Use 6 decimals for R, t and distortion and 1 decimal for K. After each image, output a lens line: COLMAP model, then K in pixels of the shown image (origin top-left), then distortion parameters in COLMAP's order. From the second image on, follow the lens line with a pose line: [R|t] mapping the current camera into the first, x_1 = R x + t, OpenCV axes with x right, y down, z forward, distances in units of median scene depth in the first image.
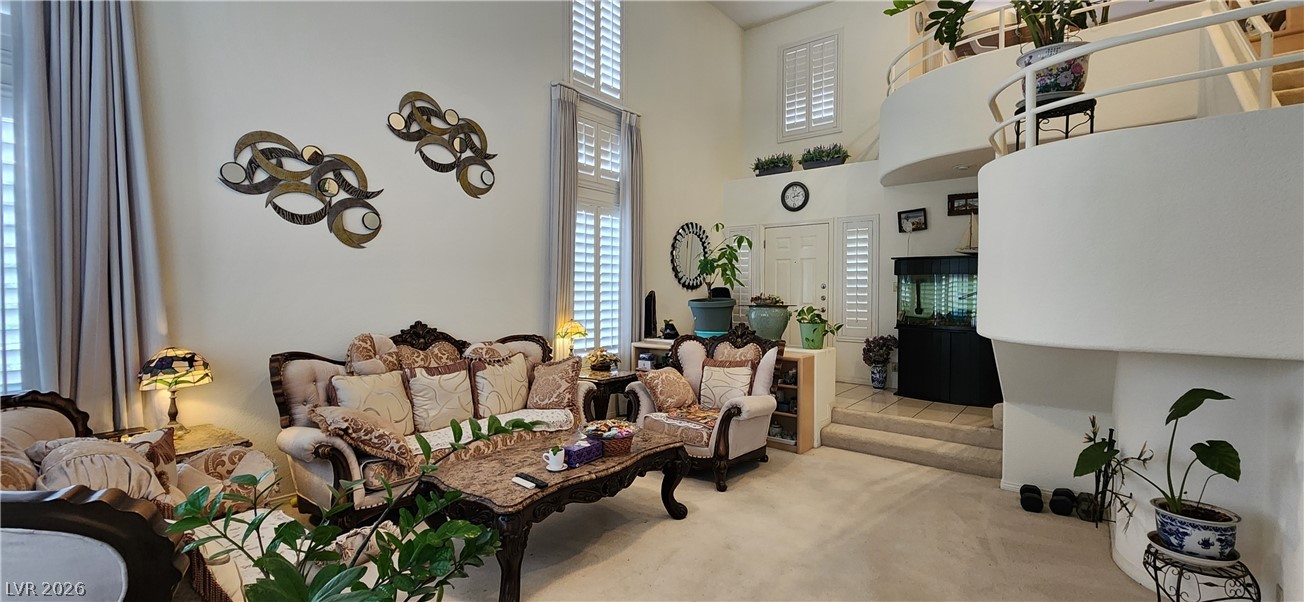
lens RADIAL K [[534.6, 0, 667.7], [0, 534.6, 298.9], [0, 0, 1]] dist [0.002290, -0.001144]
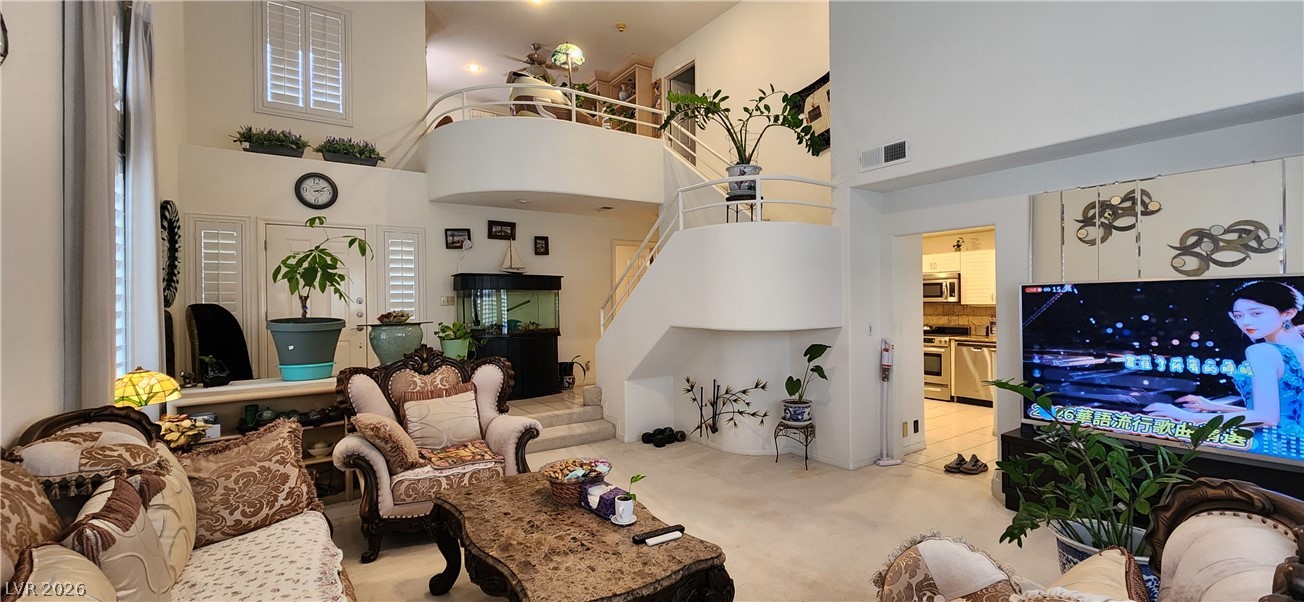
lens RADIAL K [[534.6, 0, 650.5], [0, 534.6, 304.3], [0, 0, 1]] dist [0.002290, -0.001144]
pose [[0.298850, -0.011574, 0.954230, -0.431038], [0.029936, 0.999548, 0.002748, -0.007409], [-0.953830, 0.027744, 0.299061, 0.312214]]
